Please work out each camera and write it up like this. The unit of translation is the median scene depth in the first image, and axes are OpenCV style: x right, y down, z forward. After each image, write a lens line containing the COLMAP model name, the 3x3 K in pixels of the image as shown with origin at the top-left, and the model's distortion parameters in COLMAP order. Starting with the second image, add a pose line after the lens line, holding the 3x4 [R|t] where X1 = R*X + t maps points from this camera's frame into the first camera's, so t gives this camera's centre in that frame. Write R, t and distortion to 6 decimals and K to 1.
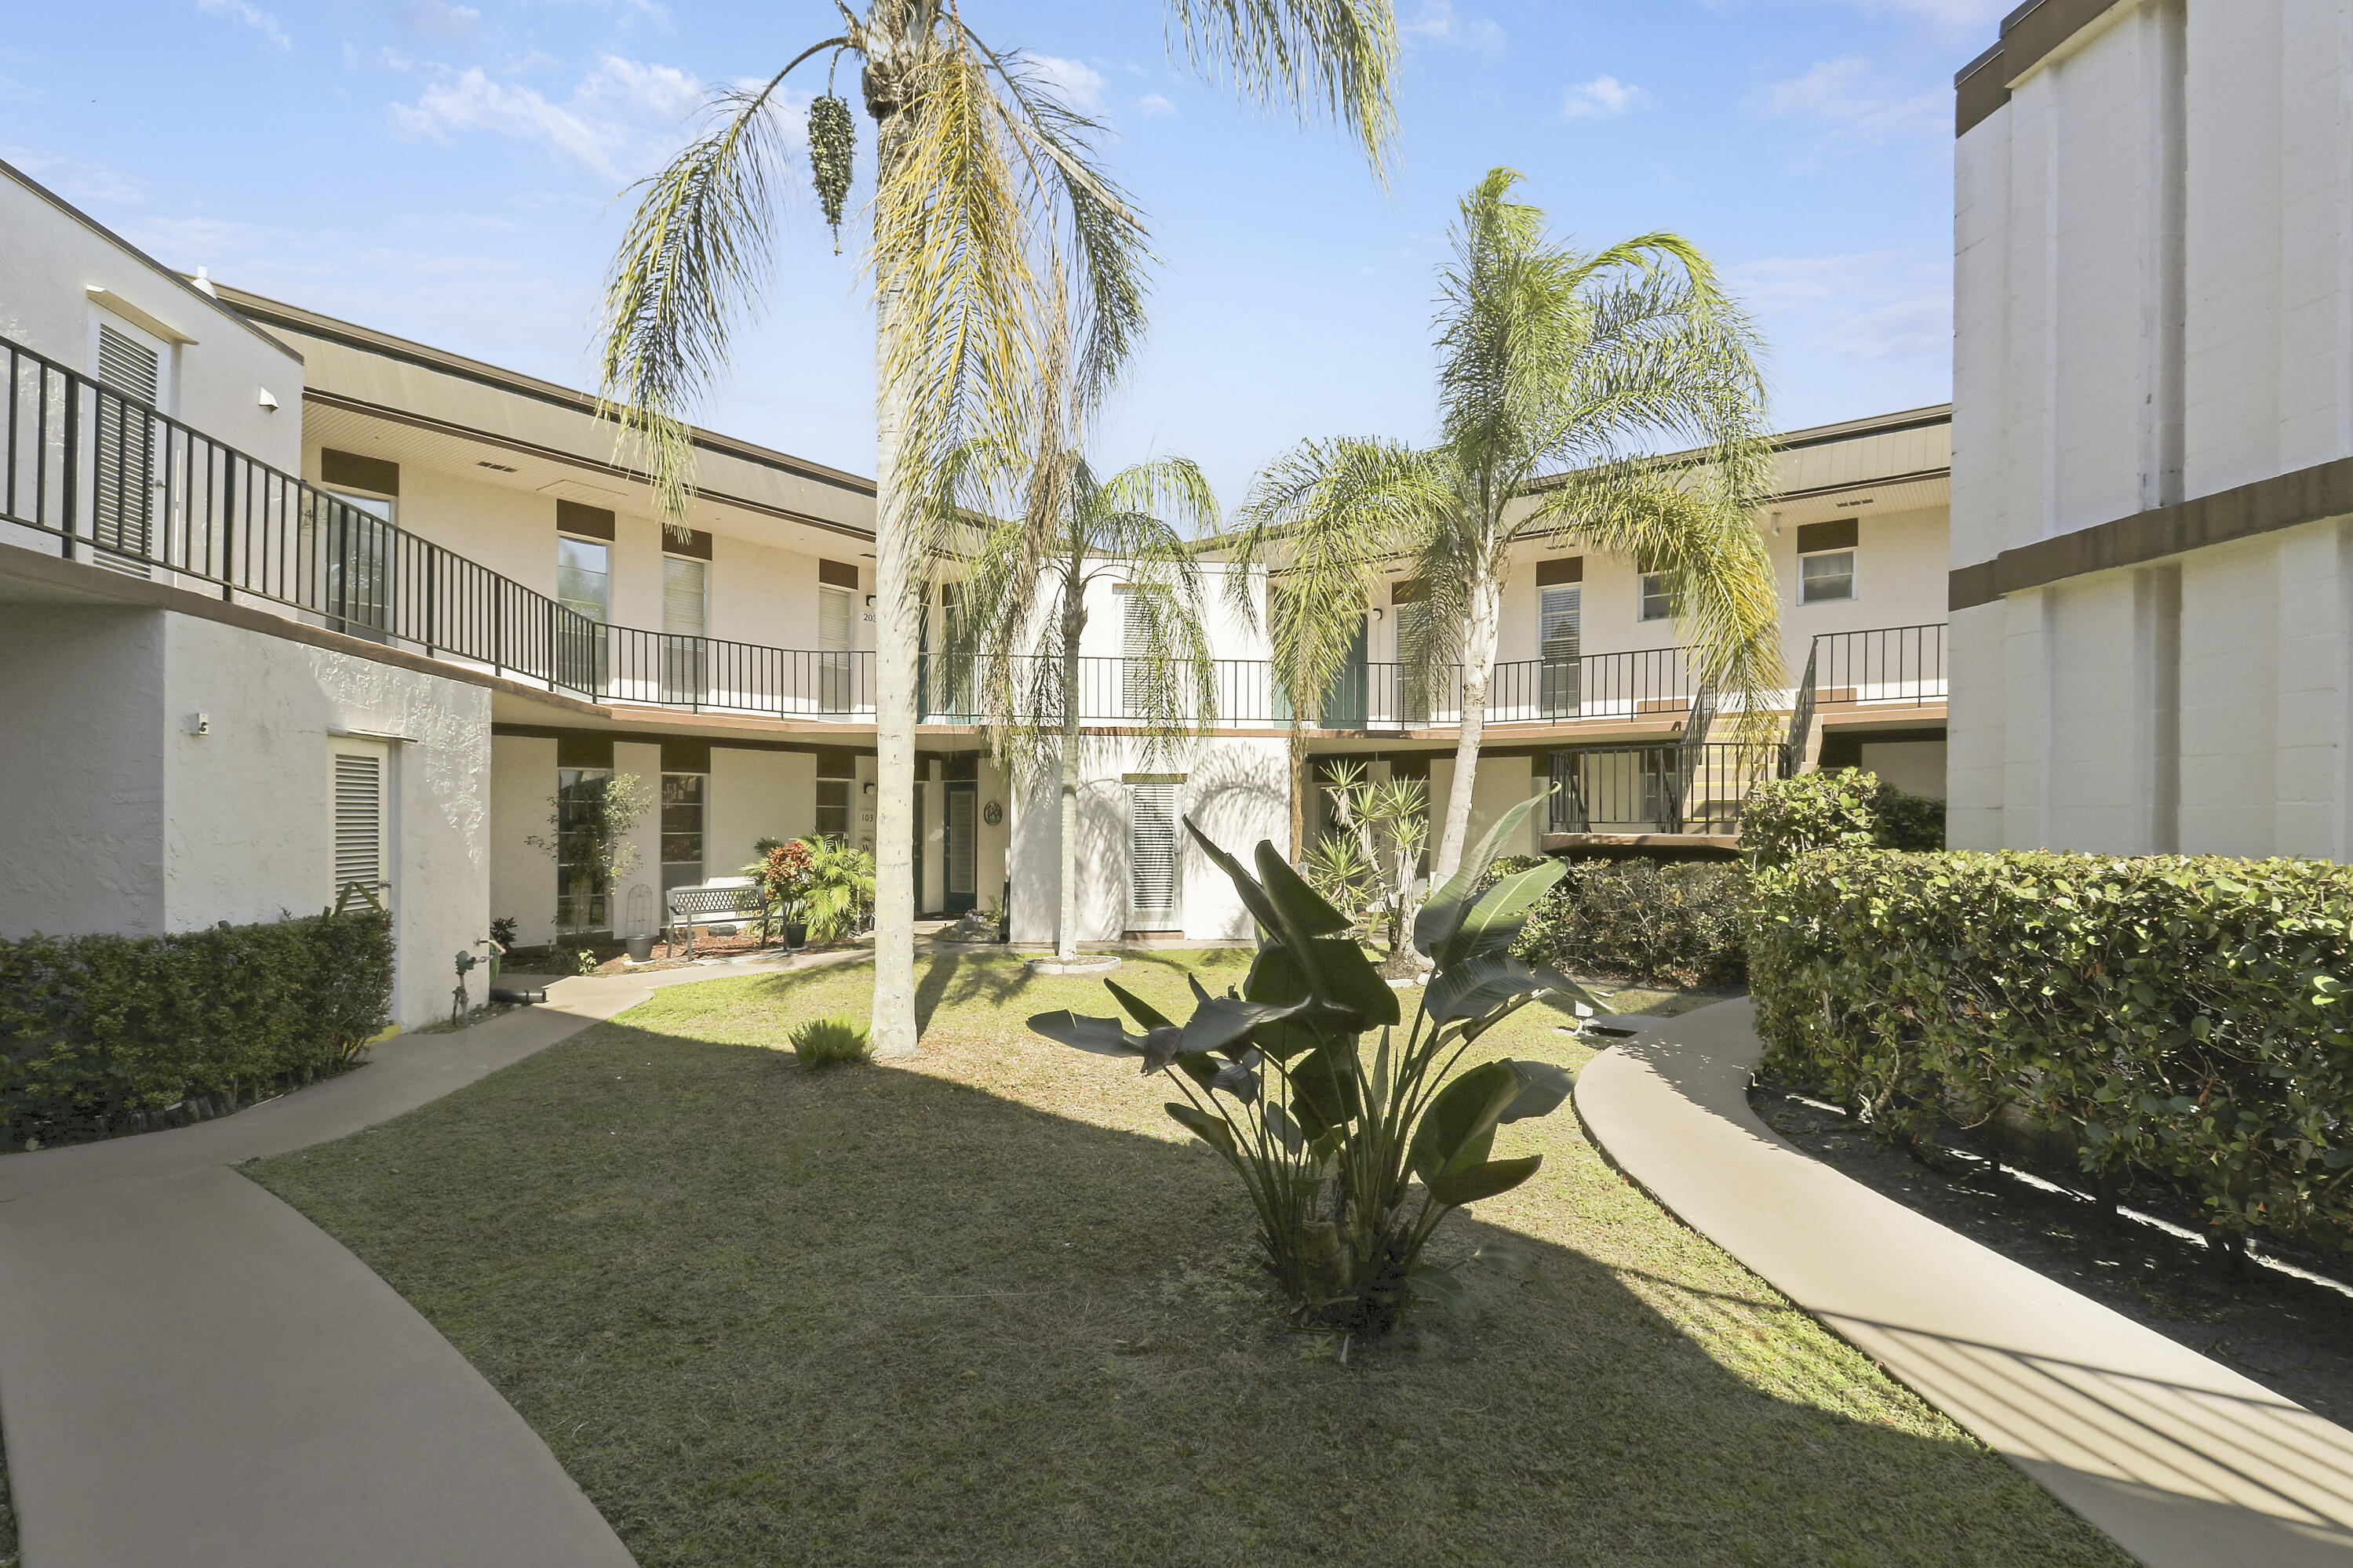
lens RADIAL K [[1059.1, 0, 1176.5], [0, 1059.1, 784.0], [0, 0, 1]] dist [-0.011887, -0.000071]
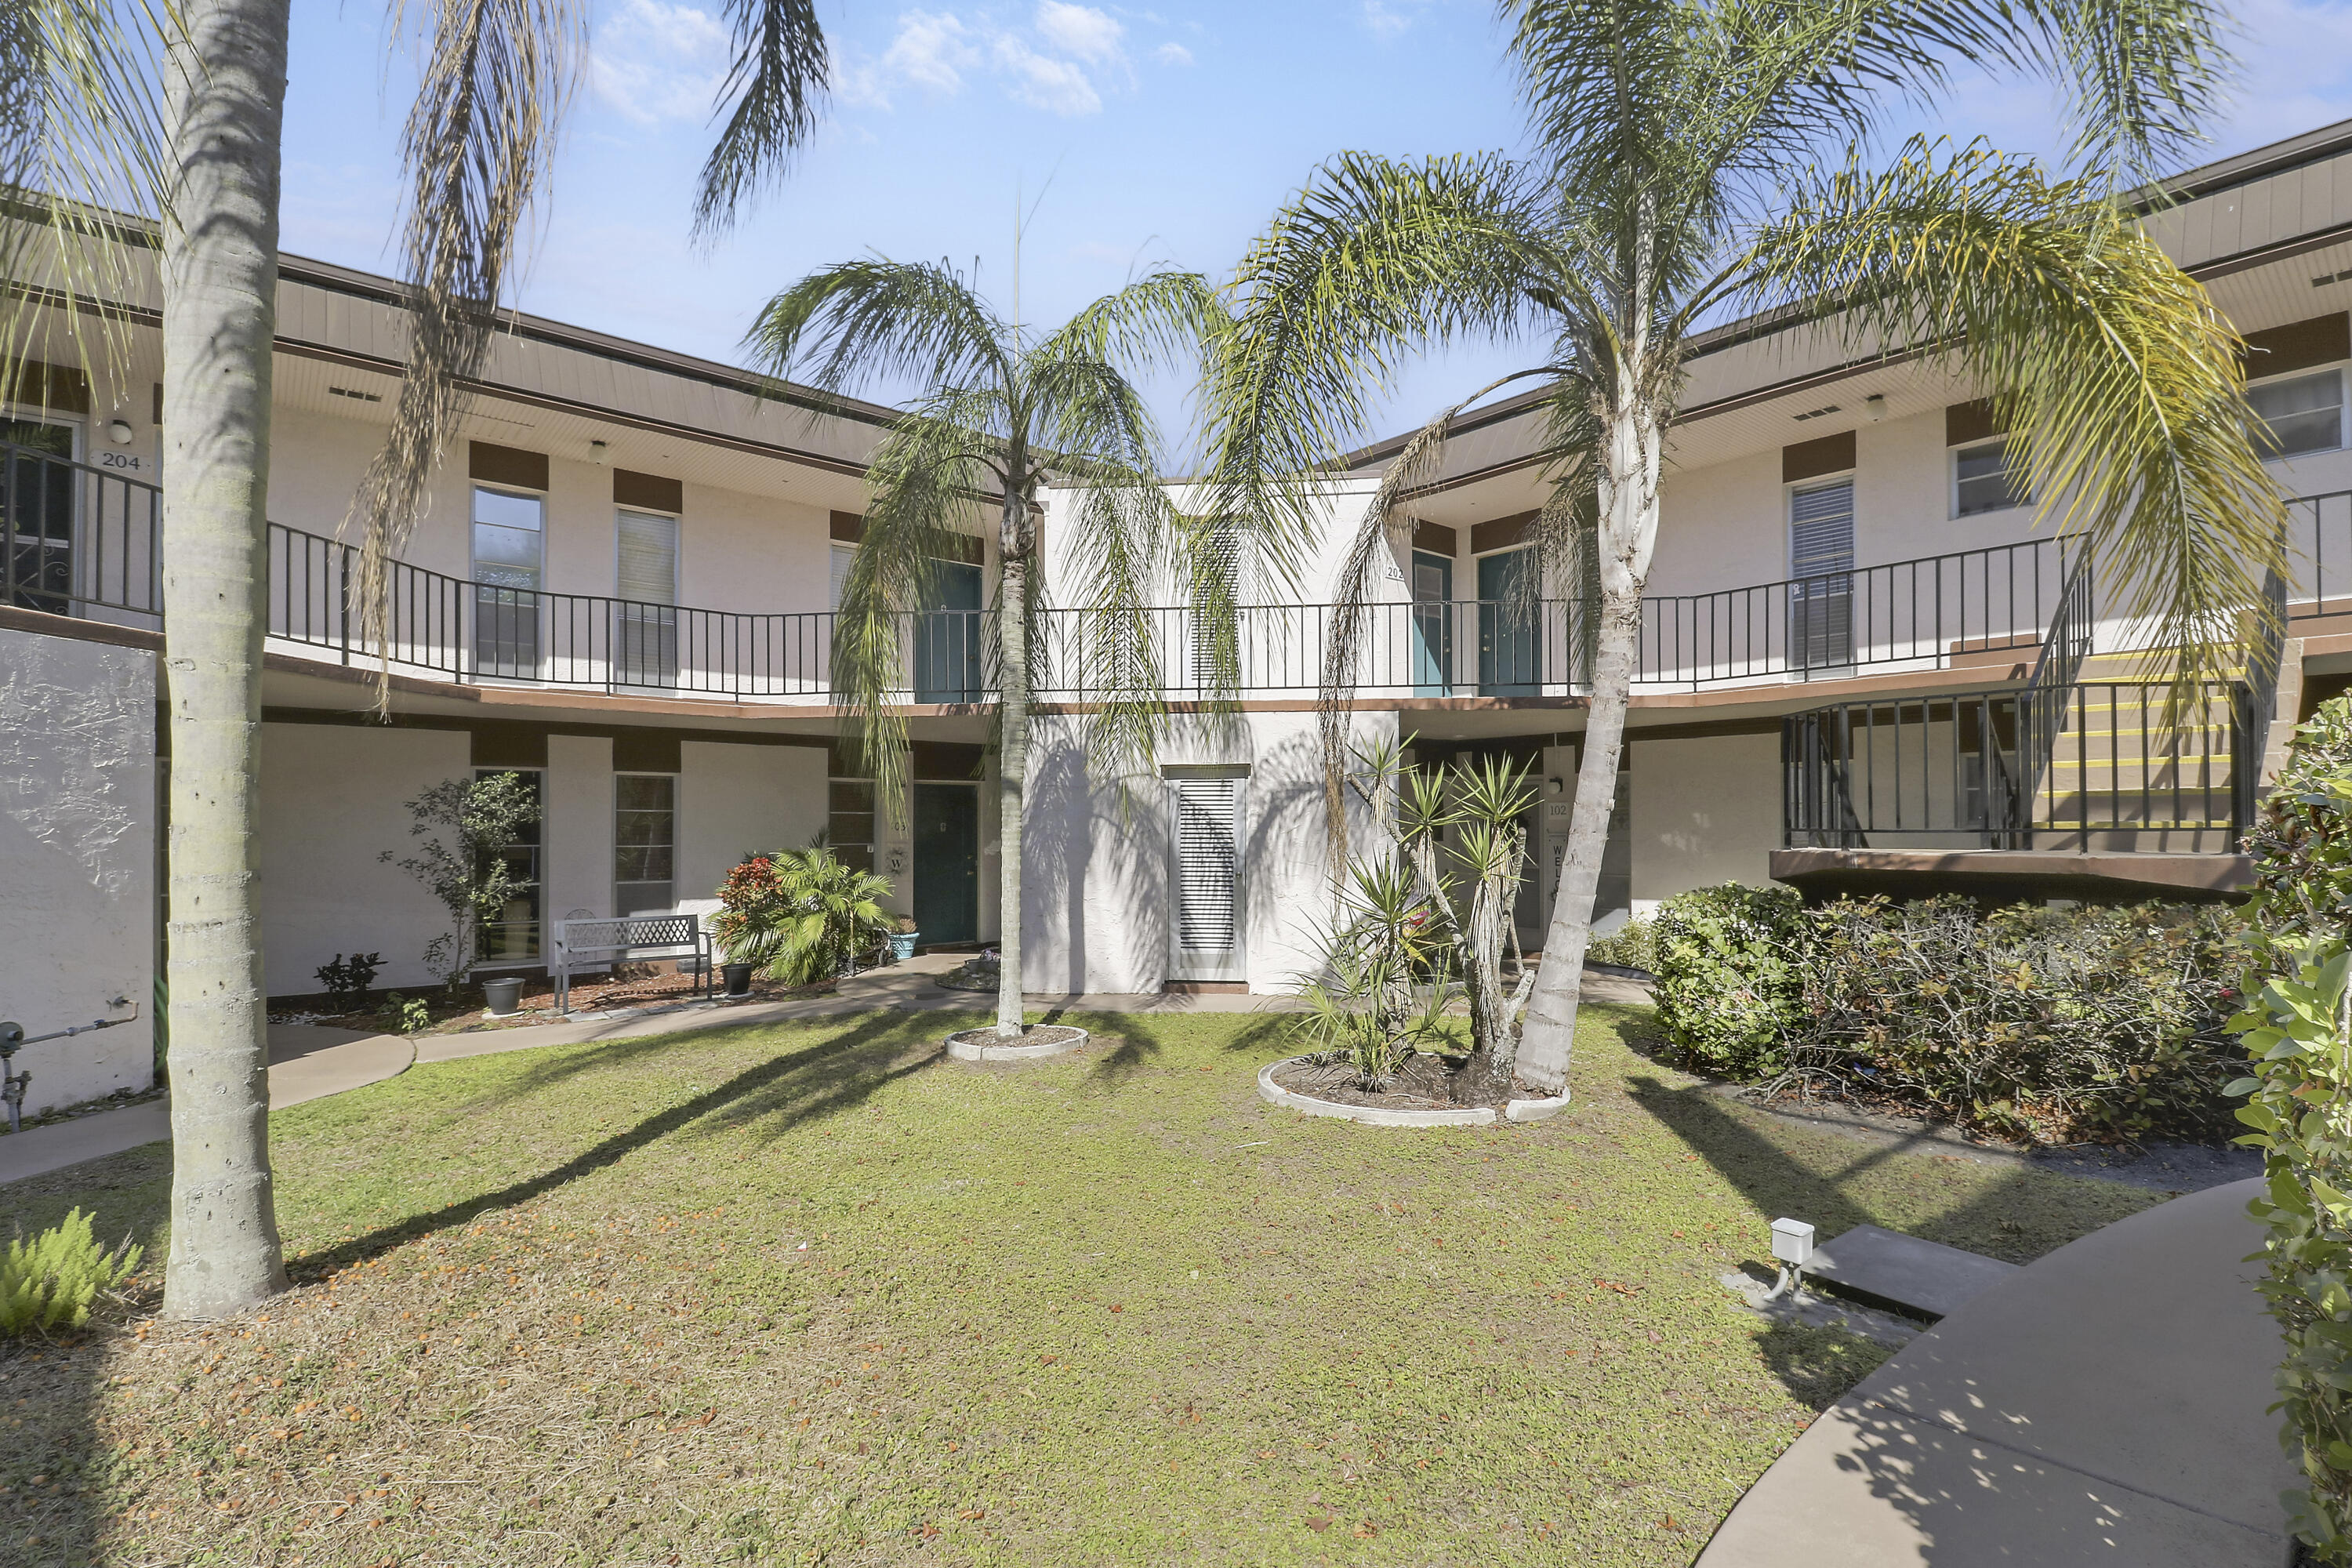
lens RADIAL K [[1119.2, 0, 1172.3], [0, 1119.2, 780.3], [0, 0, 1]] dist [0.001265, -0.014751]
pose [[0.977751, -0.011792, -0.209437, 0.143207], [0.010164, 0.999909, -0.008848, 0.009283], [0.209523, 0.006522, 0.977782, 0.297070]]
